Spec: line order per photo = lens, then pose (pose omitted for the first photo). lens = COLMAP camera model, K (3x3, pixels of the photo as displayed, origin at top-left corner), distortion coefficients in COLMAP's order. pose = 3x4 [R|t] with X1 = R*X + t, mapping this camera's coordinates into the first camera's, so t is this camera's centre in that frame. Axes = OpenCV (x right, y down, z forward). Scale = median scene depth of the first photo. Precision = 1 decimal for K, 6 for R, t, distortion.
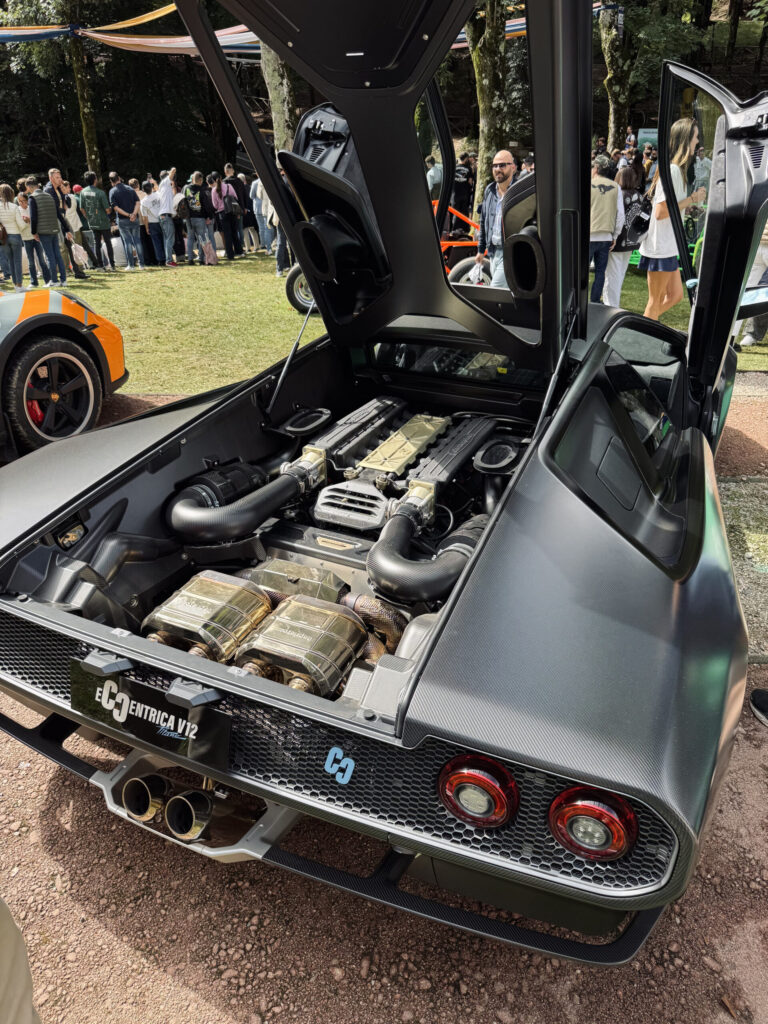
lens RADIAL K [[713.5, 0, 382.8], [0, 713.5, 516.6], [0, 0, 1]] dist [-0.001391, -0.012466]
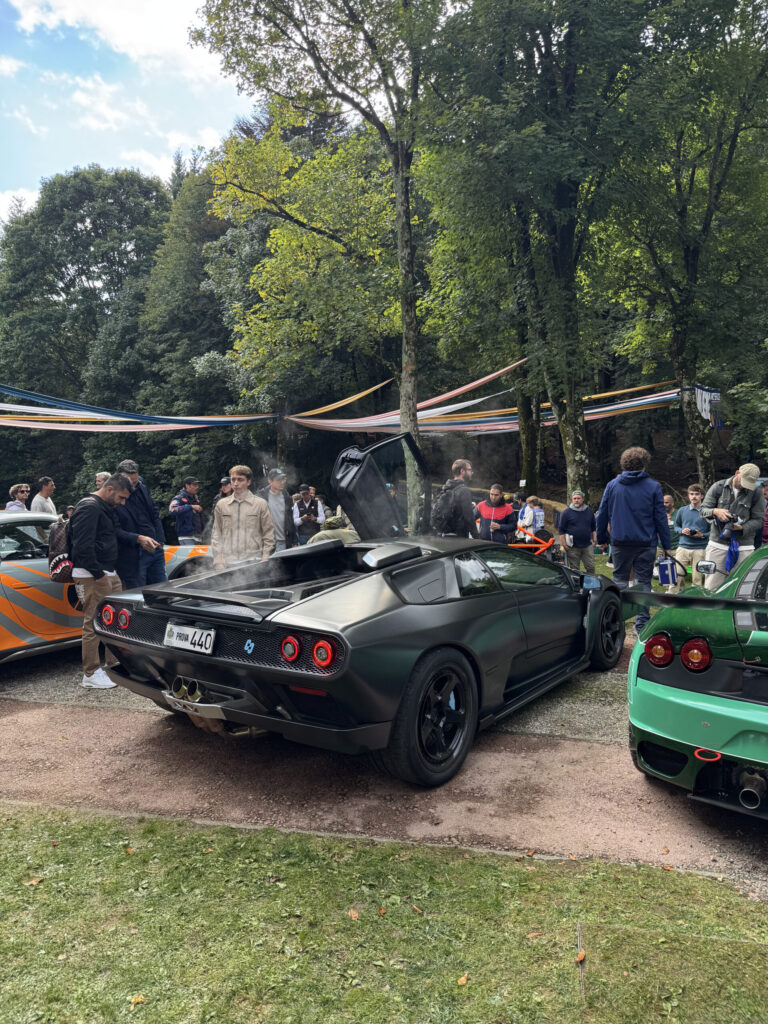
lens RADIAL K [[713.5, 0, 385.3], [0, 713.5, 510.8], [0, 0, 1]] dist [-0.001391, -0.012466]
pose [[0.976666, 0.001195, -0.214759, 0.093643], [-0.096993, 0.894647, -0.436119, 0.093655], [0.191613, 0.446773, 0.873887, -0.135872]]
